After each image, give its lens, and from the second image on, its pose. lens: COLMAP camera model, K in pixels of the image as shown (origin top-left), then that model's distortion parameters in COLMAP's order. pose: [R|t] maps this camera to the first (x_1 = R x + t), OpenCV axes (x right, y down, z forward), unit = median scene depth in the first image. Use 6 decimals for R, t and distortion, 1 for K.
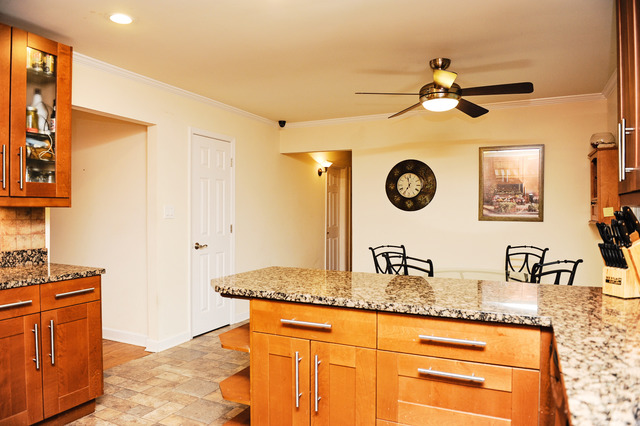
lens RADIAL K [[448.8, 0, 320.3], [0, 448.8, 215.1], [0, 0, 1]] dist [0.001784, -0.000540]
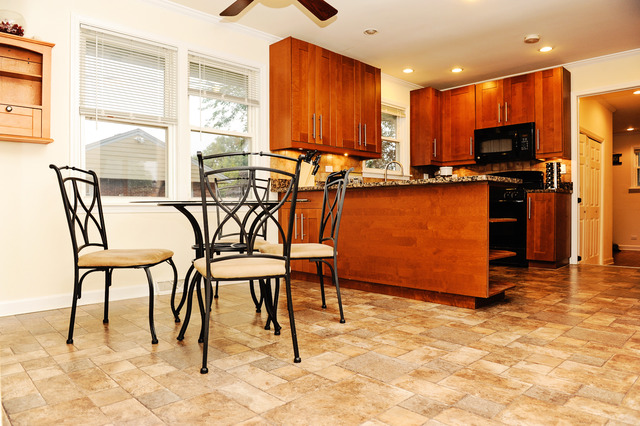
lens RADIAL K [[448.8, 0, 319.5], [0, 448.8, 211.7], [0, 0, 1]] dist [0.001784, -0.000540]
pose [[-0.940261, -0.010070, 0.340306, -0.341752], [-0.011216, 0.999936, -0.001400, 0.146975], [-0.340270, -0.005133, -0.940314, 1.689923]]
